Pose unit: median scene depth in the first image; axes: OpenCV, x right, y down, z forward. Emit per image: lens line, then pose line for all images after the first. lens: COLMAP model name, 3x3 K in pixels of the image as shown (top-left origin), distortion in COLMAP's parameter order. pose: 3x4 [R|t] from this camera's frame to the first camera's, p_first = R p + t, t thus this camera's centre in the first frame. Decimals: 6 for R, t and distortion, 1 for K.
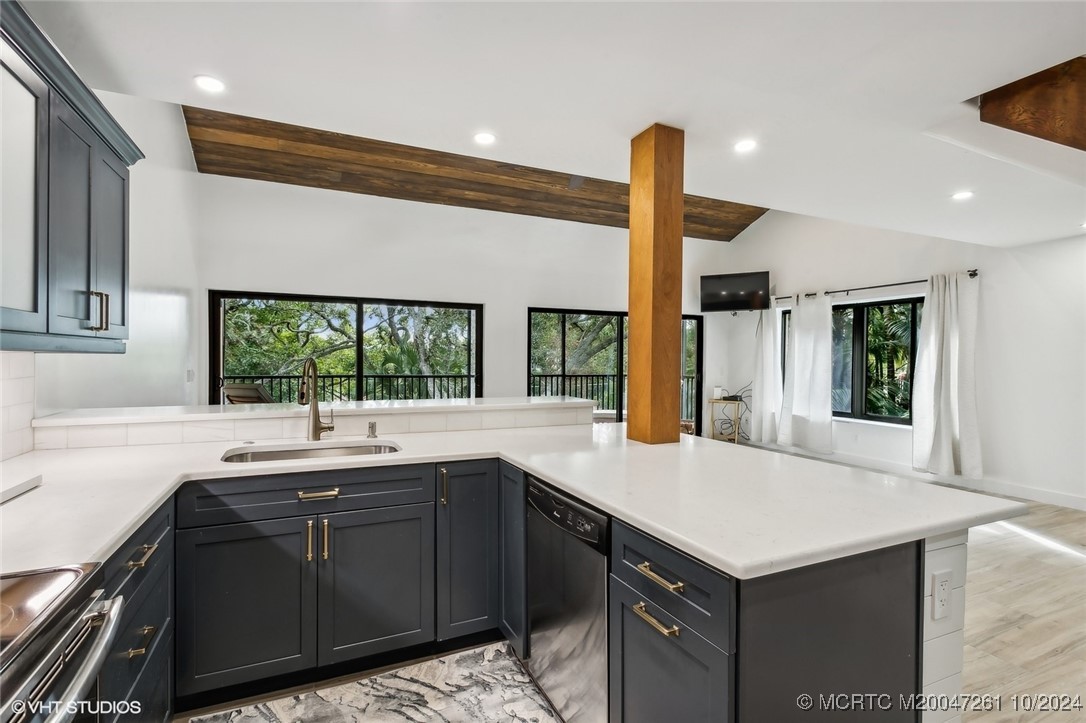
lens RADIAL K [[514.9, 0, 543.0], [0, 514.9, 361.5], [0, 0, 1]] dist [-0.001665, -0.000351]
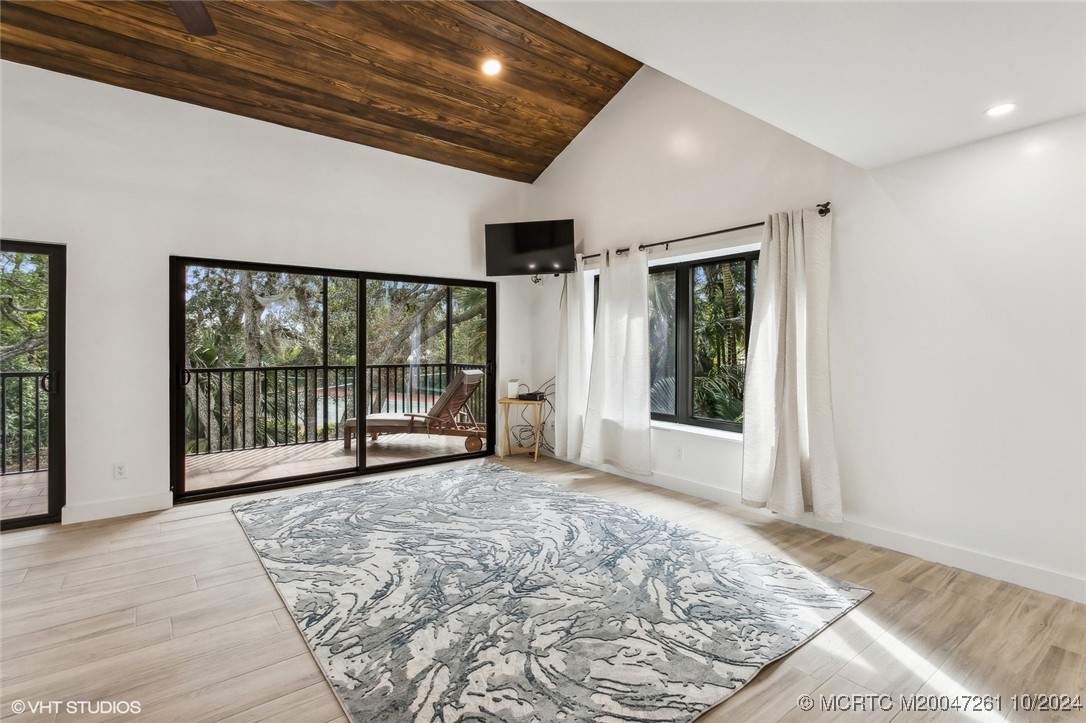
lens RADIAL K [[526.0, 0, 546.3], [0, 526.0, 343.6], [0, 0, 1]] dist [-0.000414, 0.000157]
pose [[0.970921, -0.007925, 0.239268, 0.234018], [0.009803, 0.999930, -0.006658, 0.002755], [-0.239198, 0.008810, 0.970931, 0.308557]]
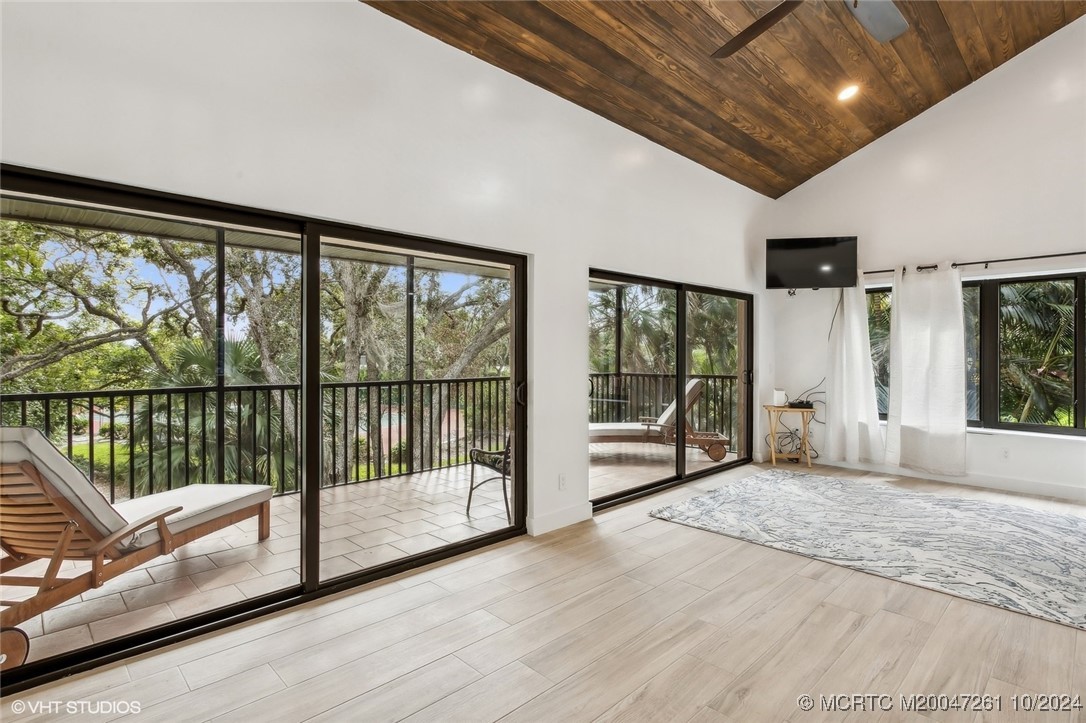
lens RADIAL K [[541.3, 0, 541.6], [0, 541.3, 354.2], [0, 0, 1]] dist [0.002014, -0.000189]
pose [[0.941741, -0.007958, 0.336245, -0.278451], [0.009133, 0.999956, -0.001913, -0.004914], [-0.336215, 0.004873, 0.941773, 0.421412]]
